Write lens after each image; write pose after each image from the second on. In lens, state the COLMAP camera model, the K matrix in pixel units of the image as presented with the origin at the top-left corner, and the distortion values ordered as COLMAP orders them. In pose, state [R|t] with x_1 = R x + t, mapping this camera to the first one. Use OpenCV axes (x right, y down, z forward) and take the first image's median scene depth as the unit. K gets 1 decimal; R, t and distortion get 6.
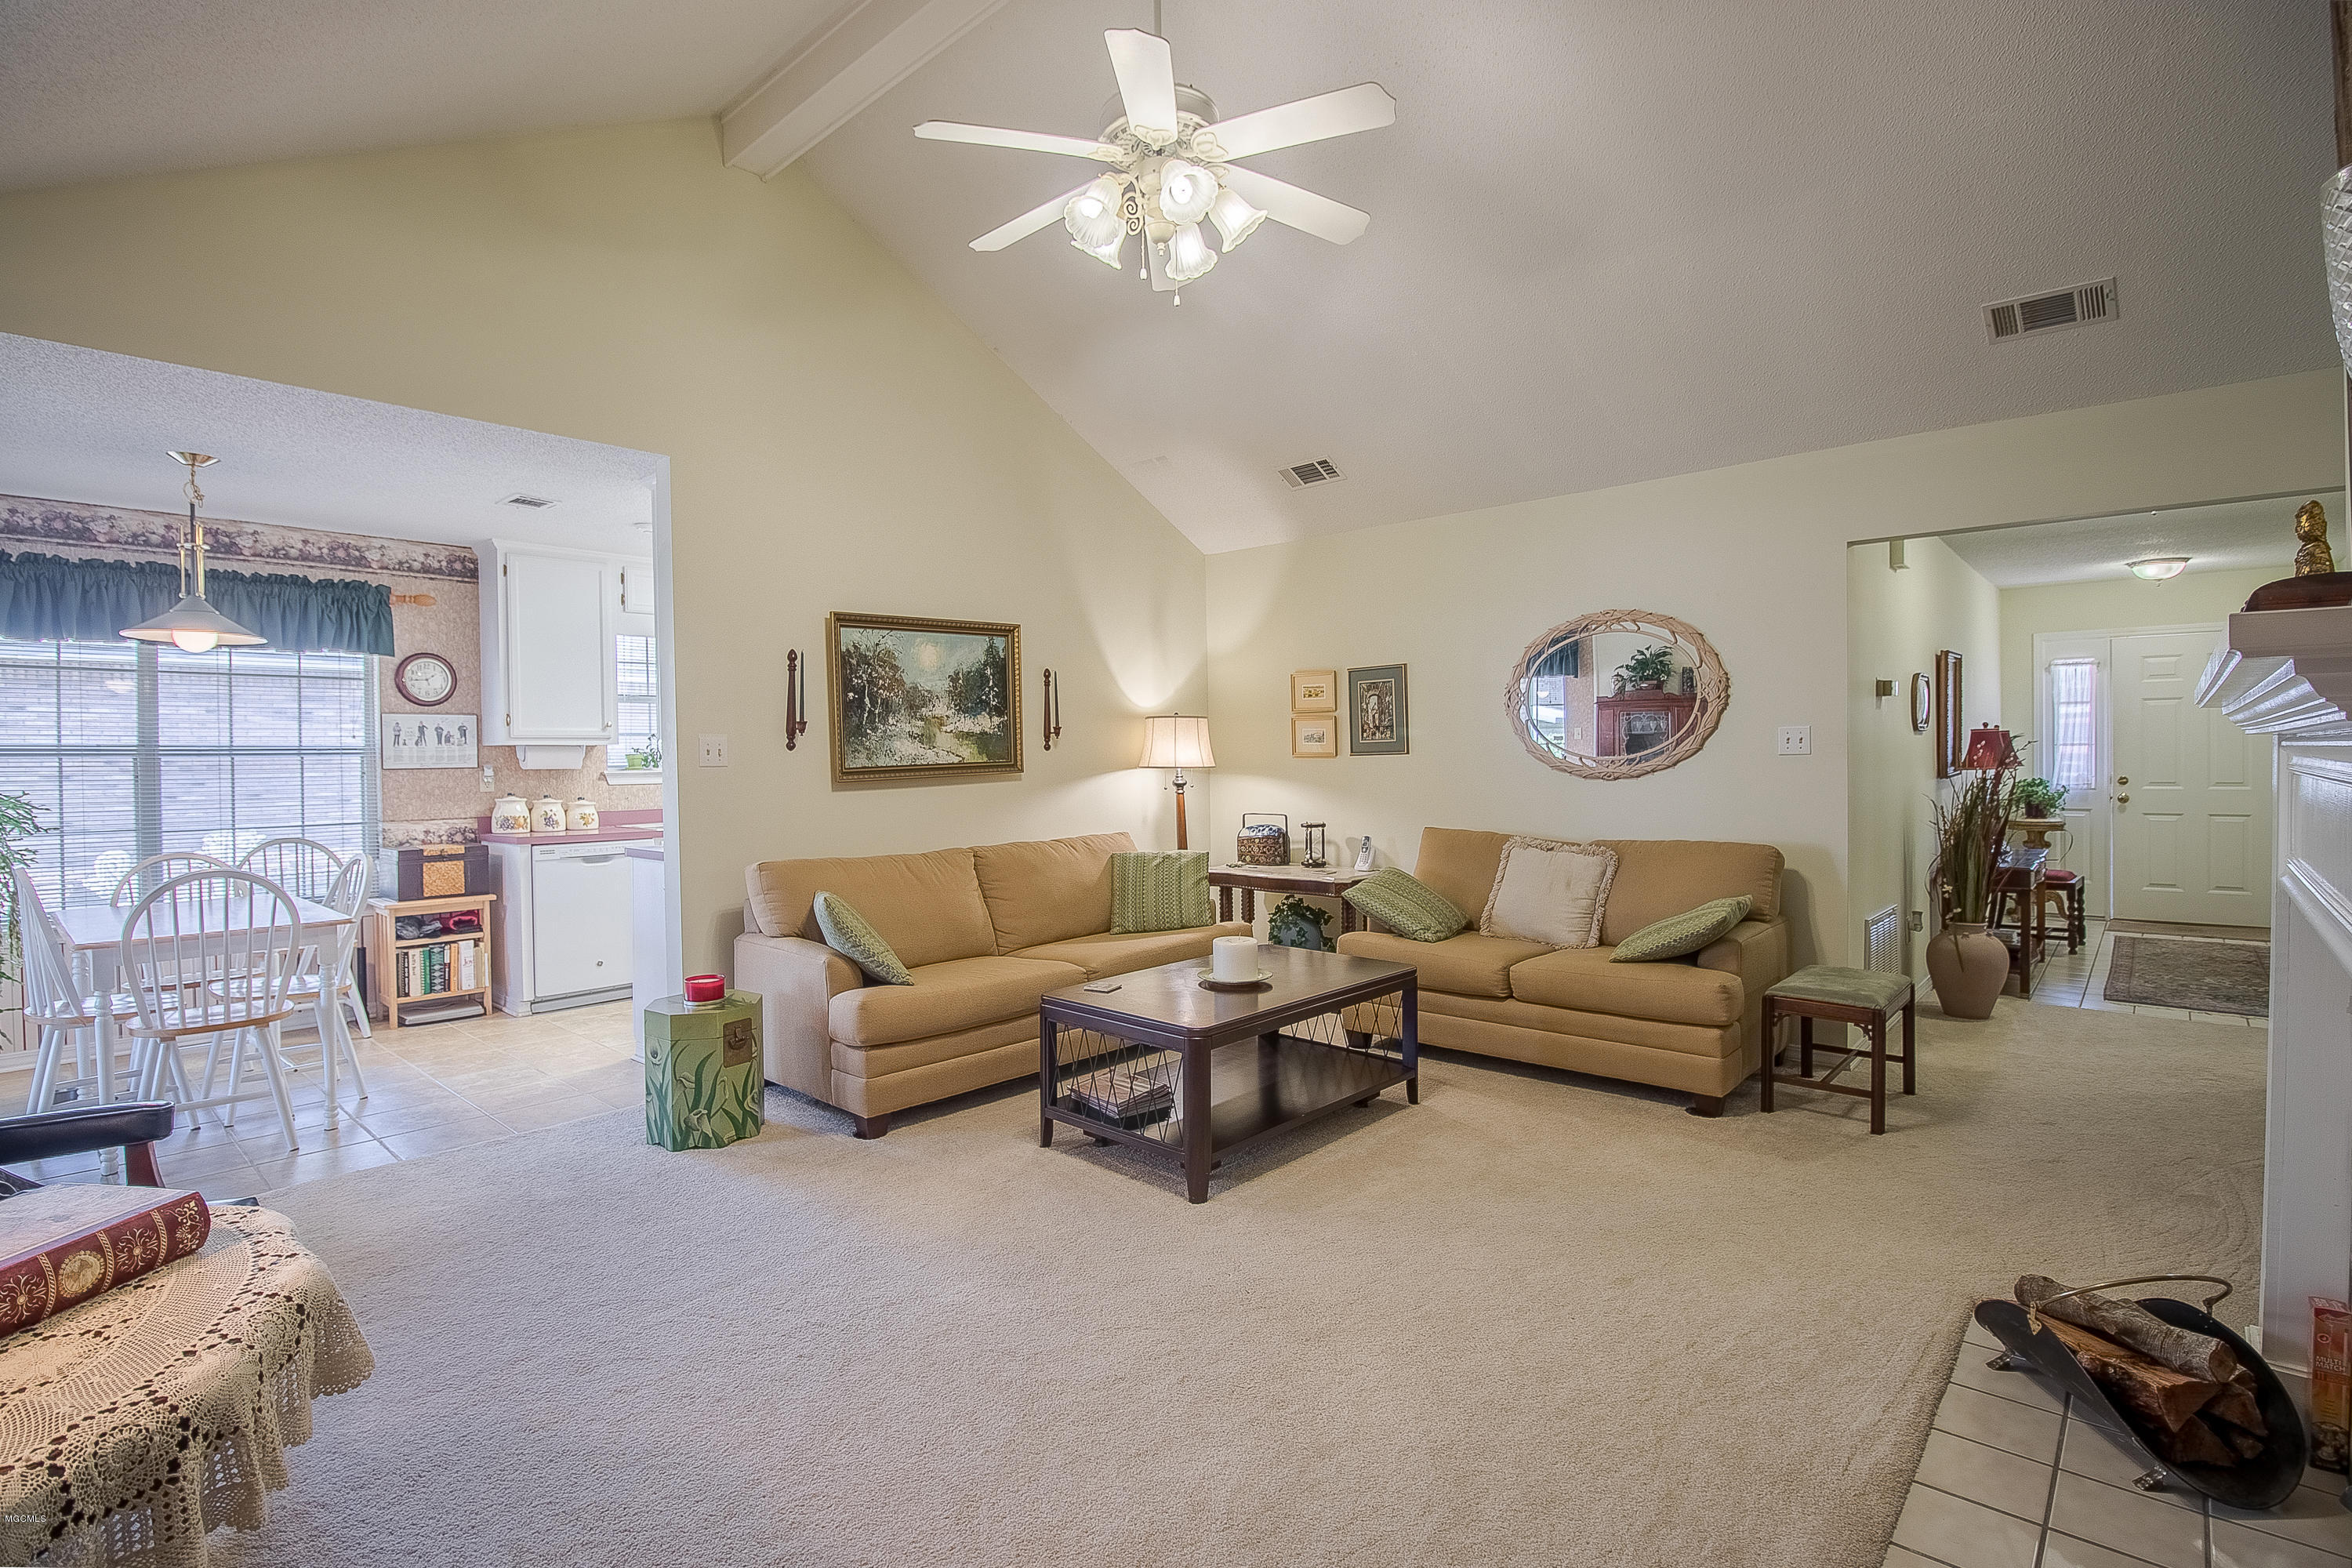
lens RADIAL K [[1110.2, 0, 1177.7], [0, 1110.2, 760.6], [0, 0, 1]] dist [0.000407, -0.018668]
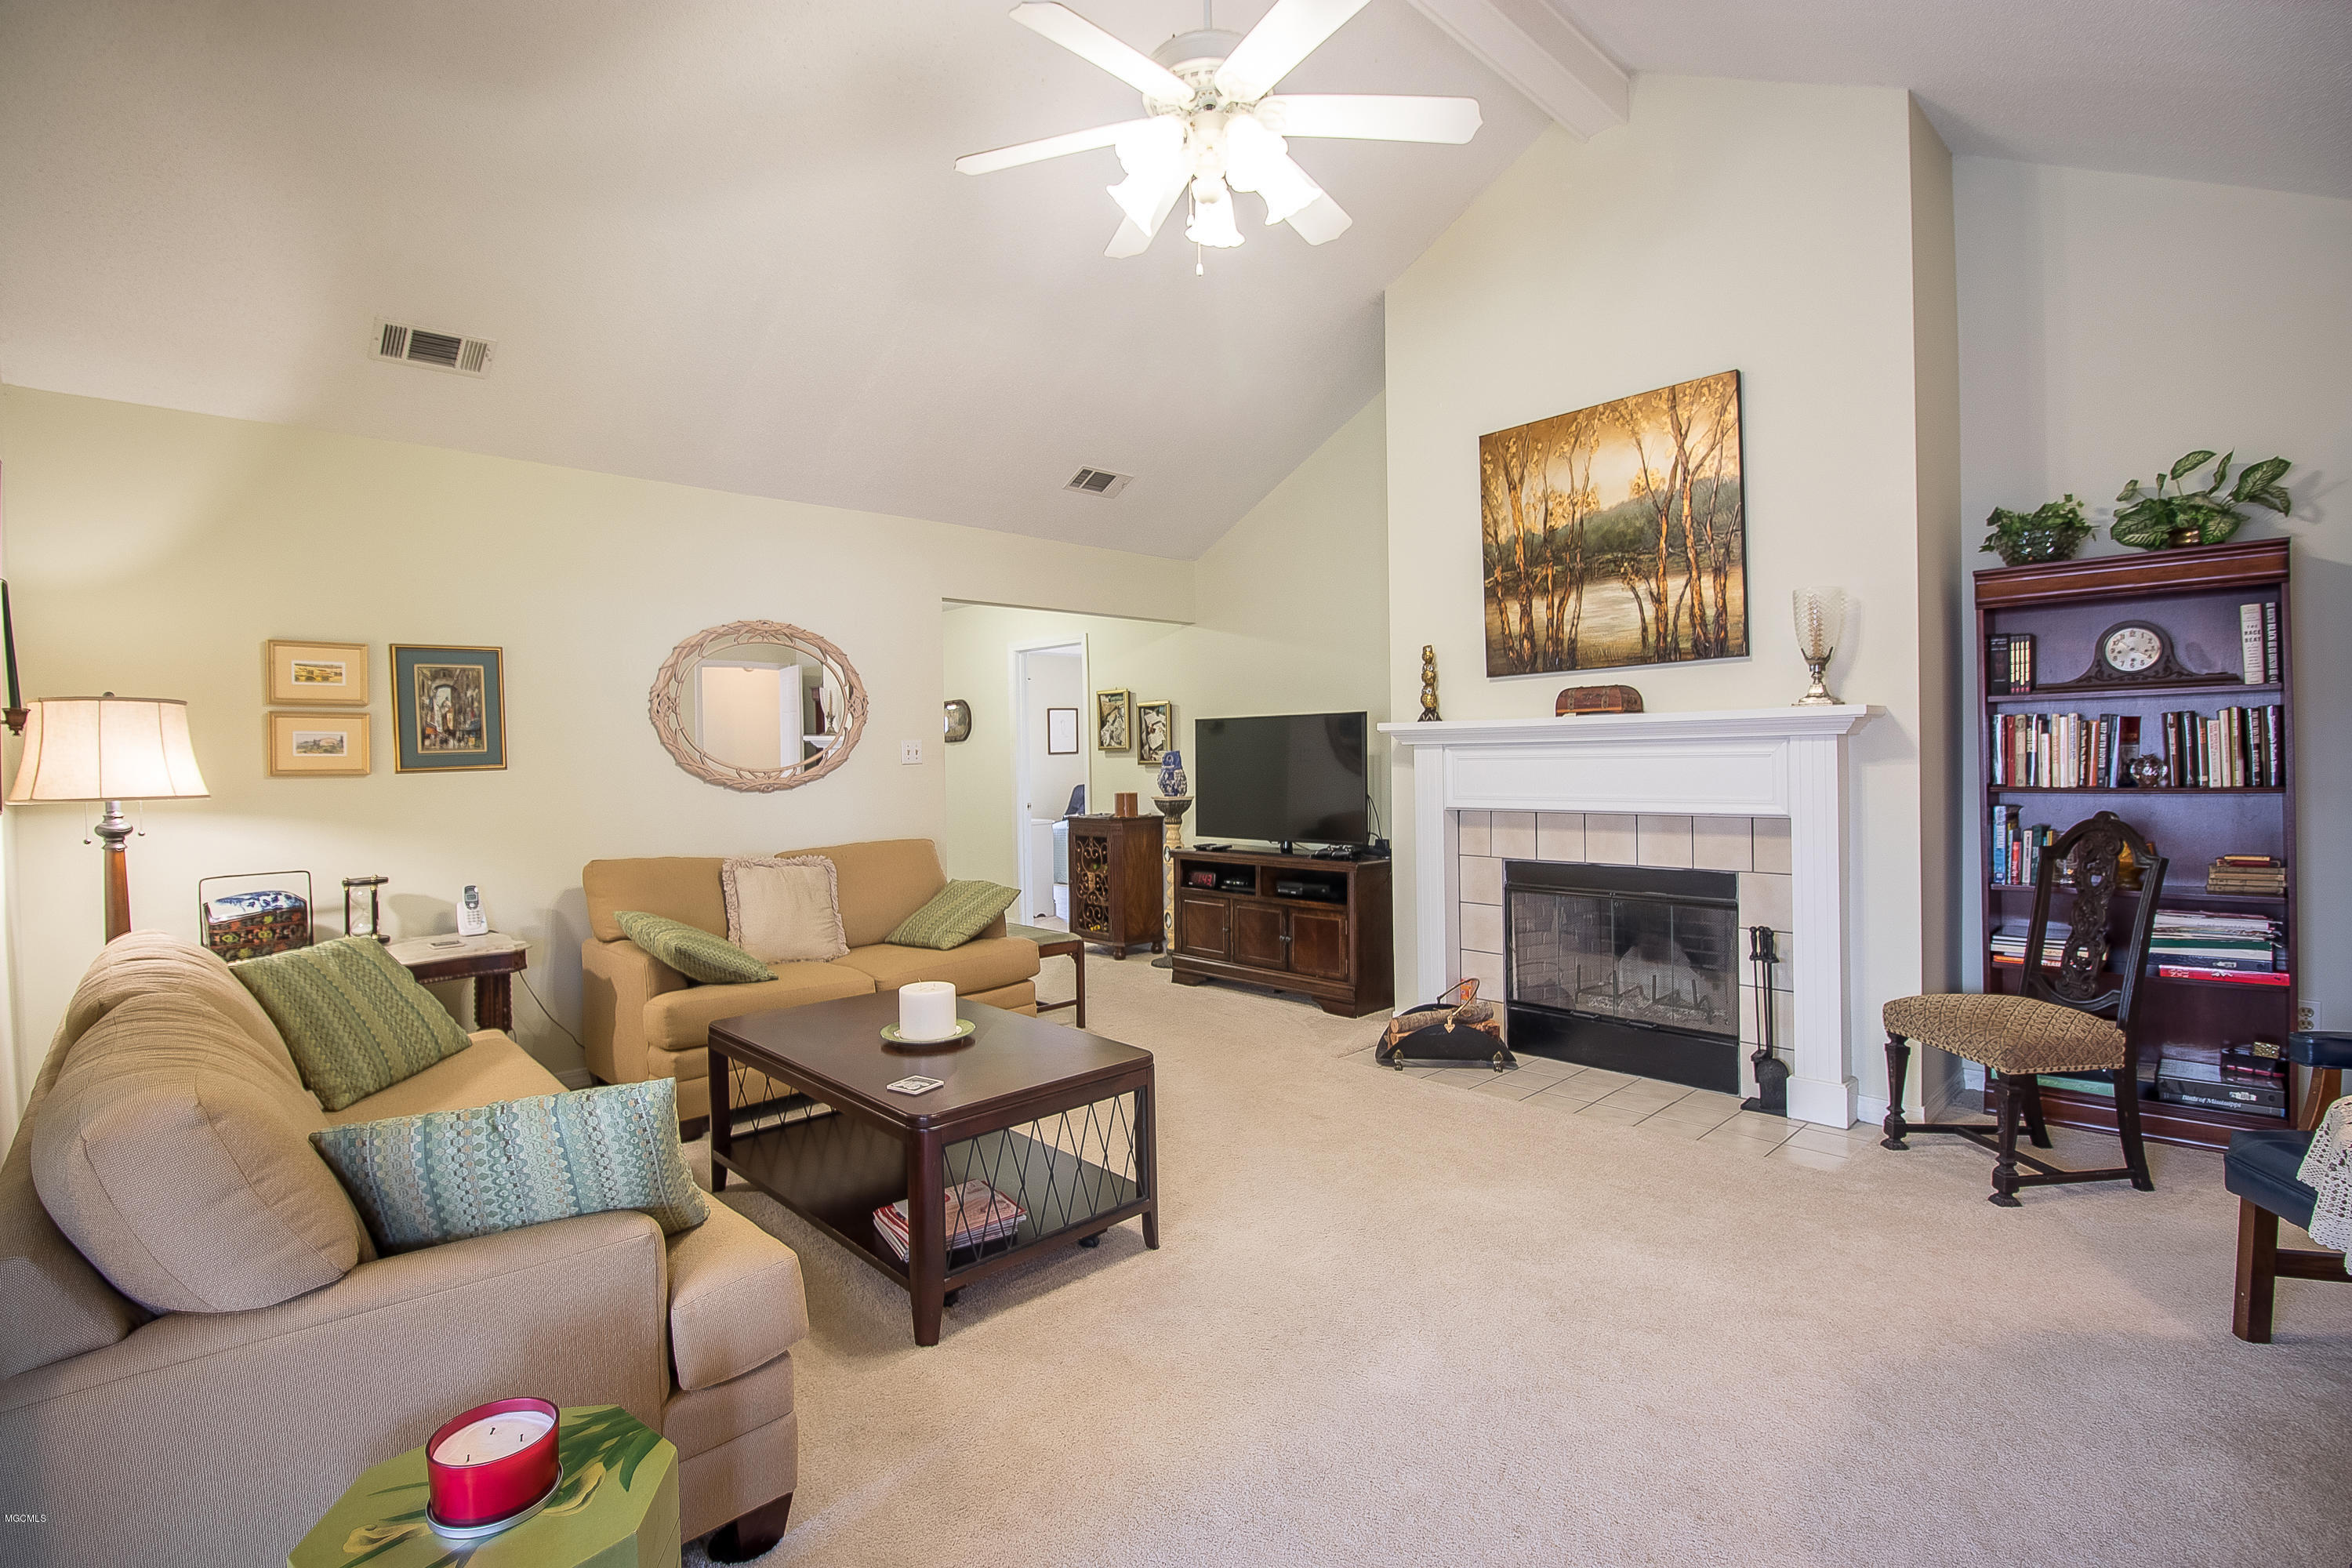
lens RADIAL K [[1110.2, 0, 1177.7], [0, 1110.2, 760.6], [0, 0, 1]] dist [0.000407, -0.018668]
pose [[0.064458, -0.005223, 0.997907, -0.495155], [0.017198, 0.999844, 0.004122, -0.006734], [-0.997772, 0.016897, 0.064538, 0.492012]]
